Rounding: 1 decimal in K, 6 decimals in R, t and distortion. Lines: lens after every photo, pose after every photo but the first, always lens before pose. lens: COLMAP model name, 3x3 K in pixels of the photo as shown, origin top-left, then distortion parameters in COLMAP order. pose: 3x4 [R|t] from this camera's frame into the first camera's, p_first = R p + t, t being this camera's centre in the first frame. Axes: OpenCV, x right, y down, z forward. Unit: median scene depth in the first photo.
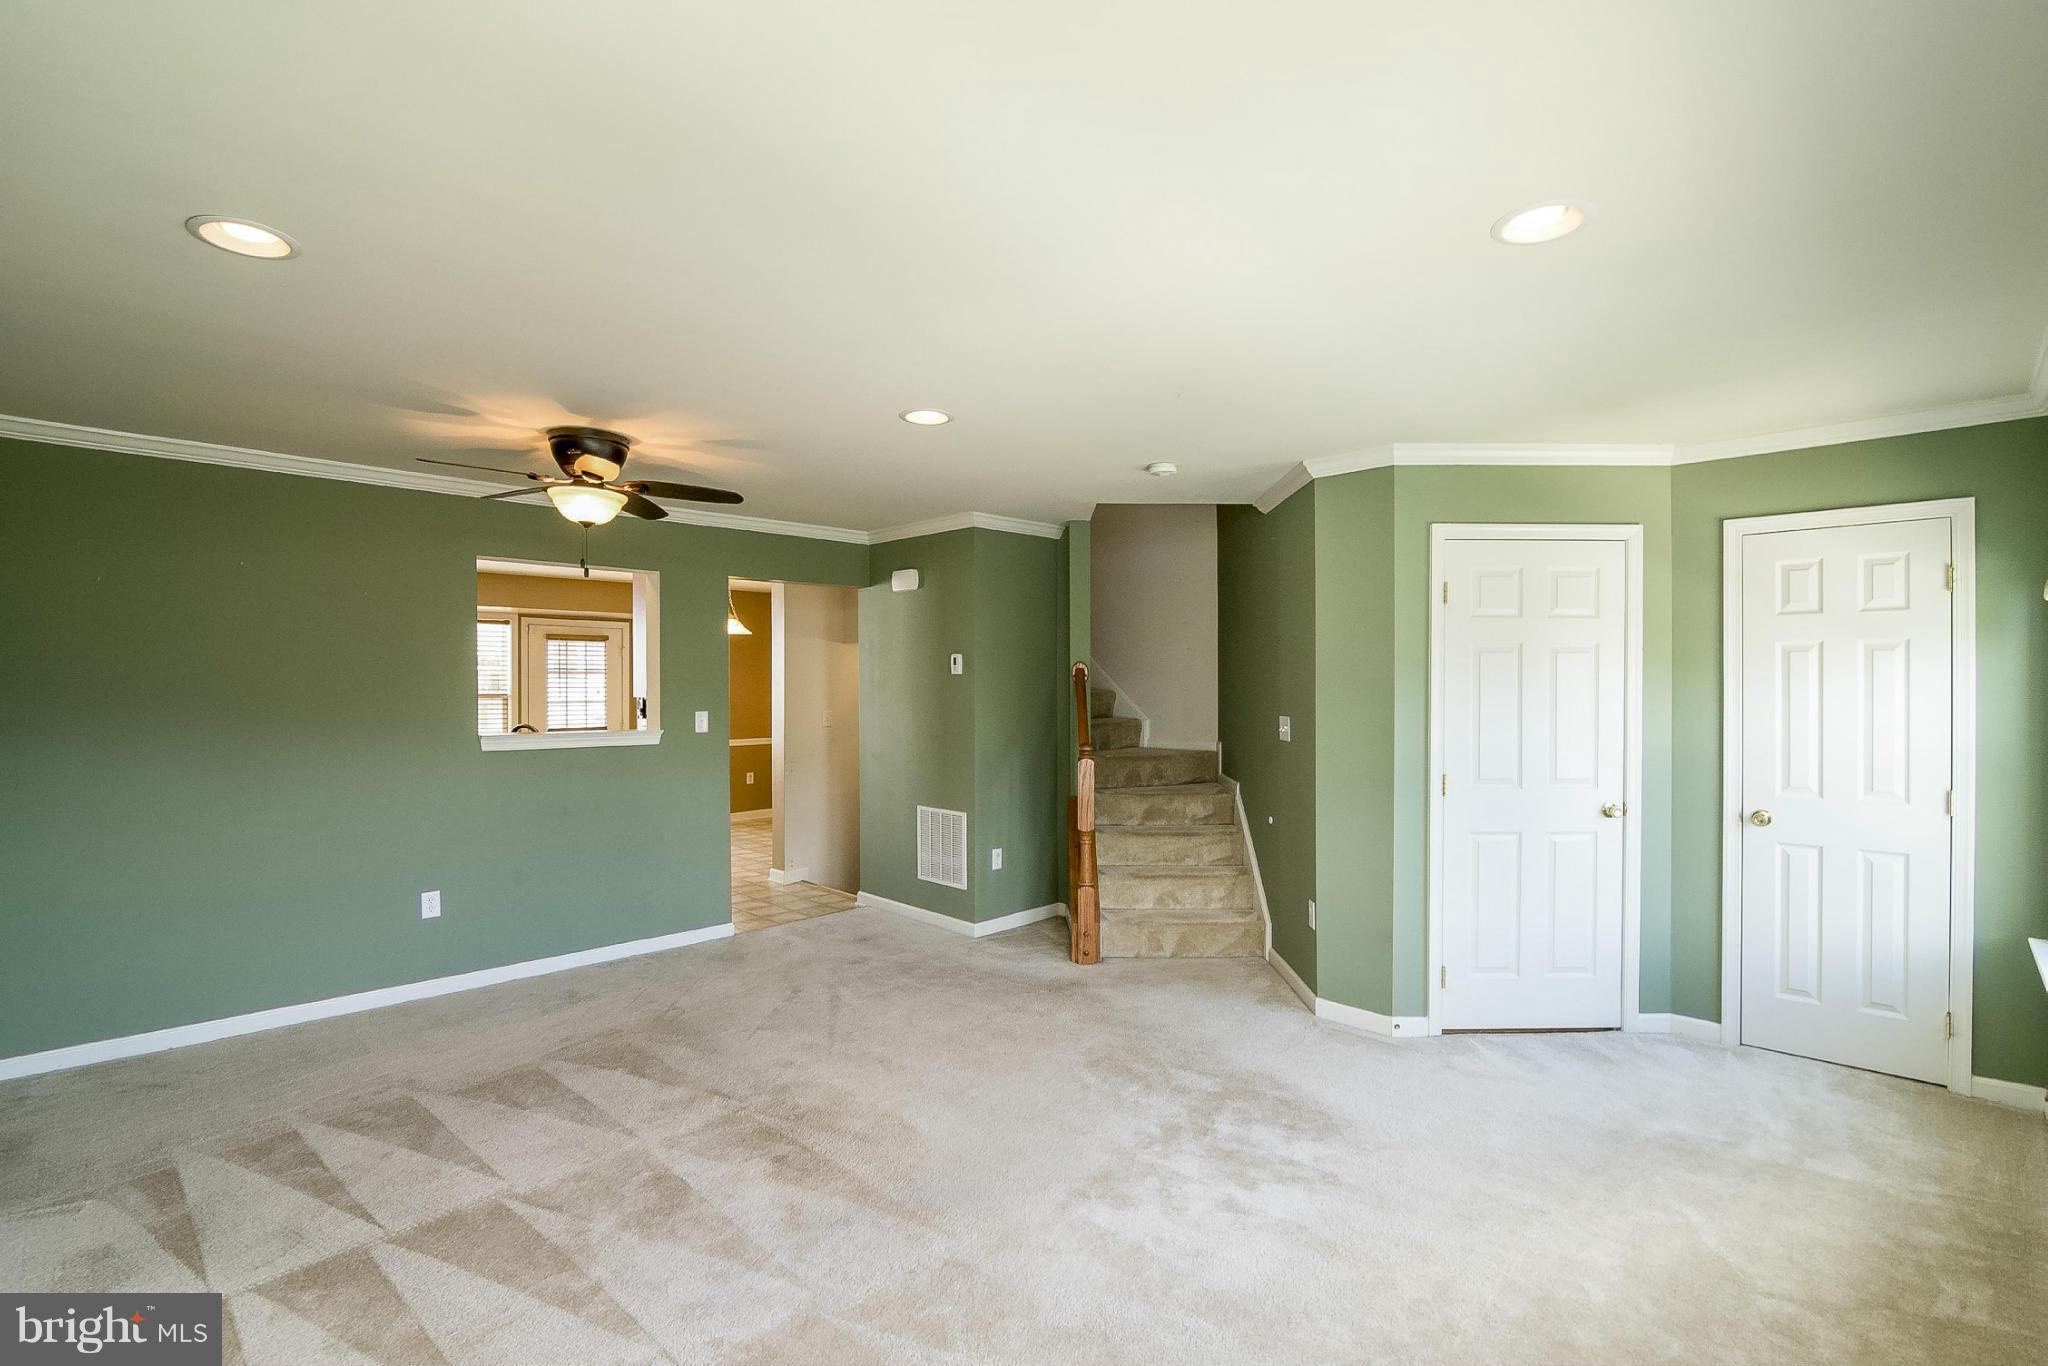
lens RADIAL K [[945.5, 0, 1041.7], [0, 945.5, 686.1], [0, 0, 1]] dist [-0.002408, -0.000652]
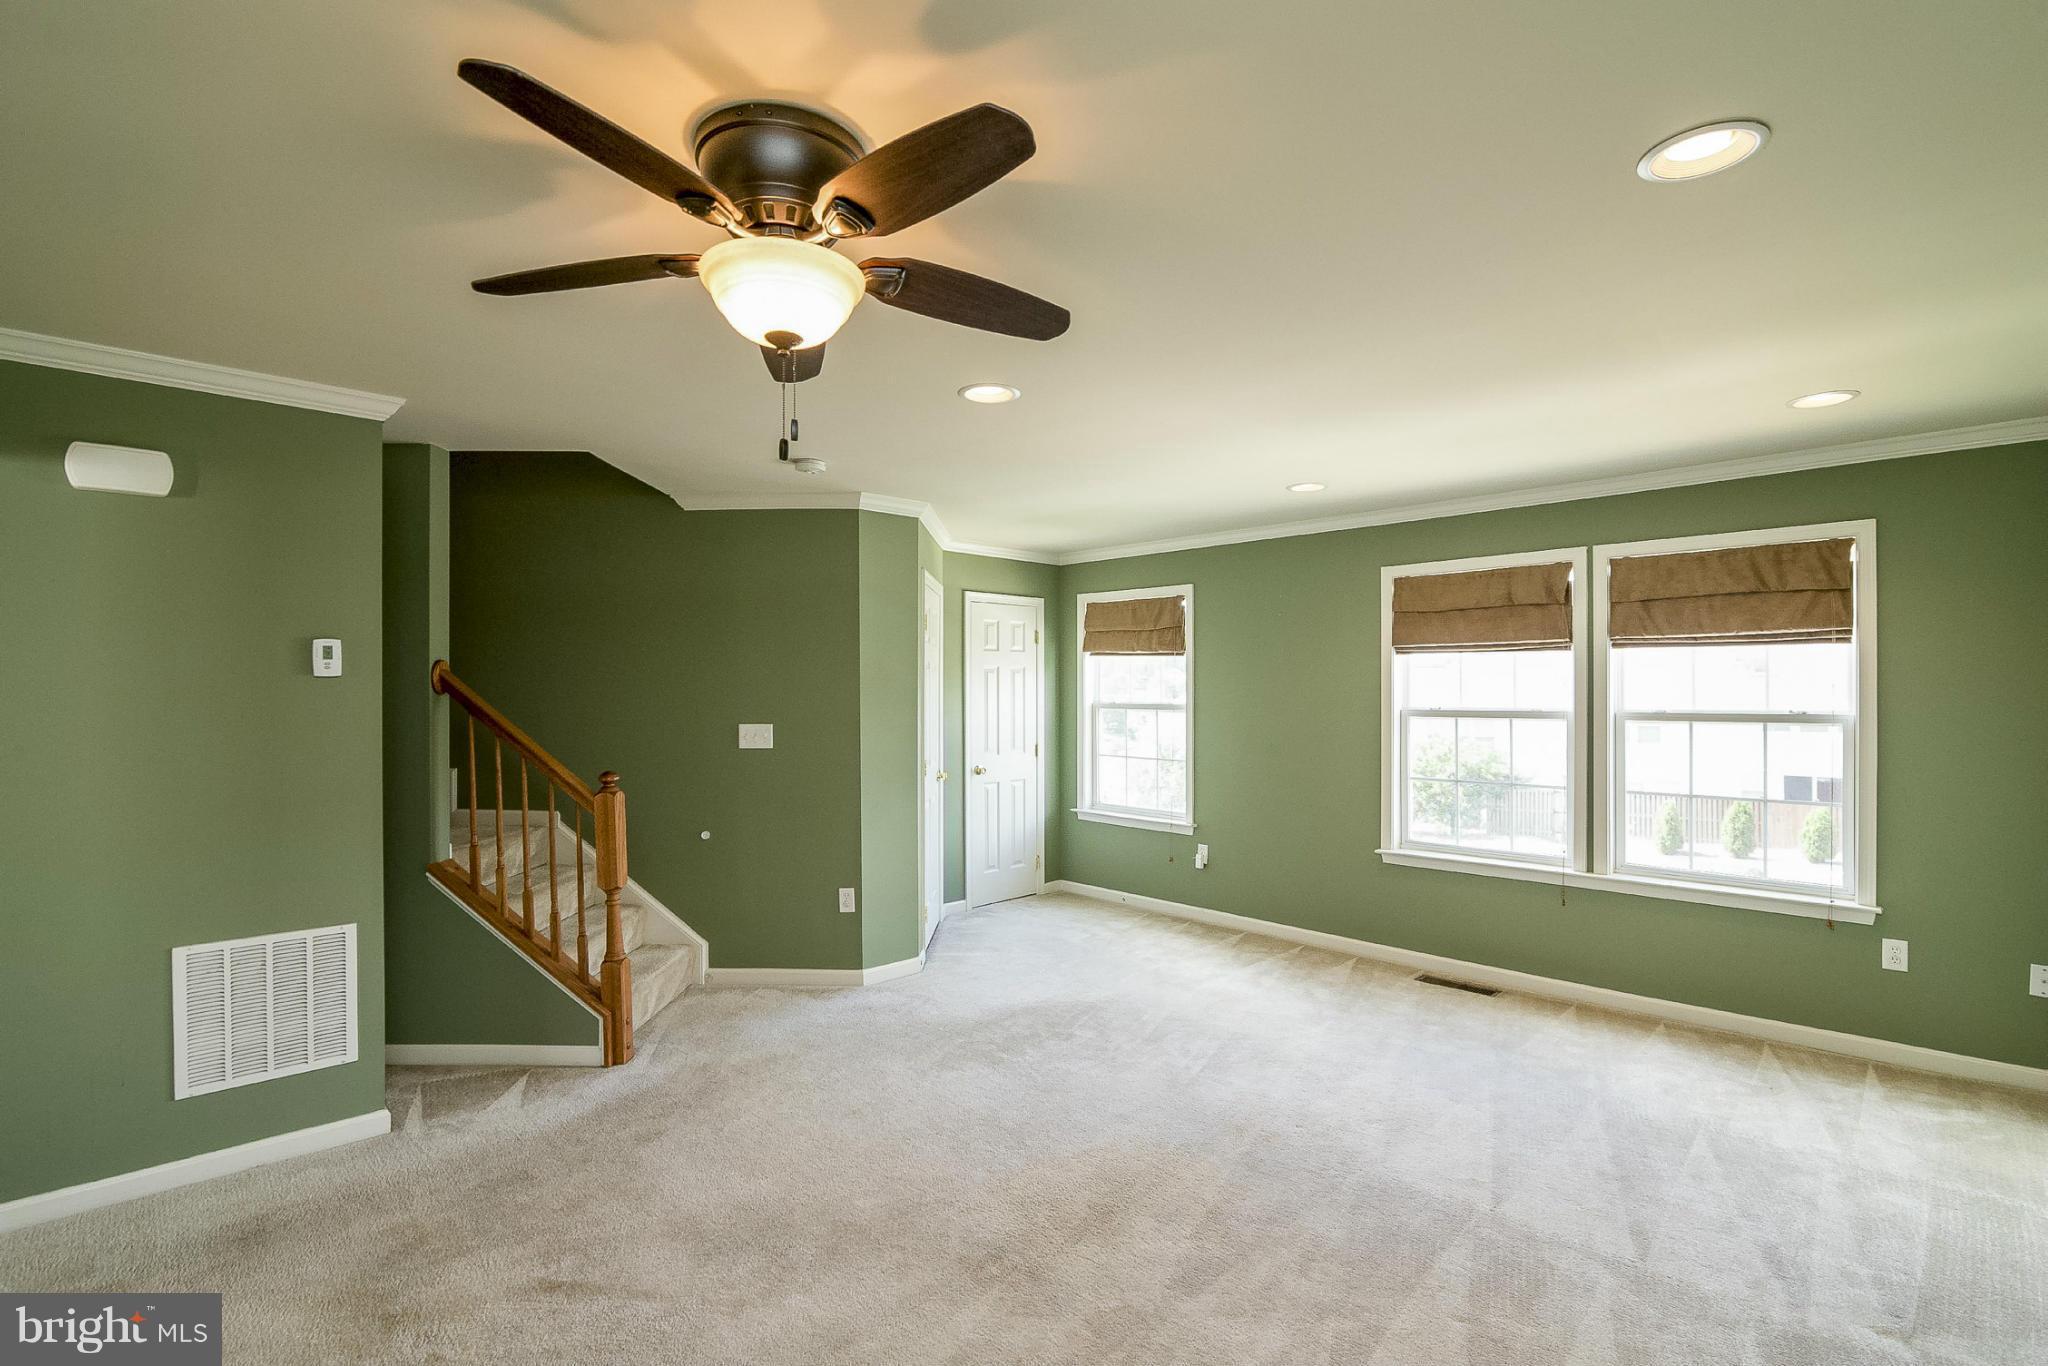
lens RADIAL K [[945.5, 0, 1041.7], [0, 945.5, 686.1], [0, 0, 1]] dist [-0.002408, -0.000652]
pose [[0.016852, 0.001312, 0.999857, -0.836189], [-0.001390, 0.999998, -0.001288, -0.008177], [-0.999857, -0.001368, 0.016854, 0.770332]]
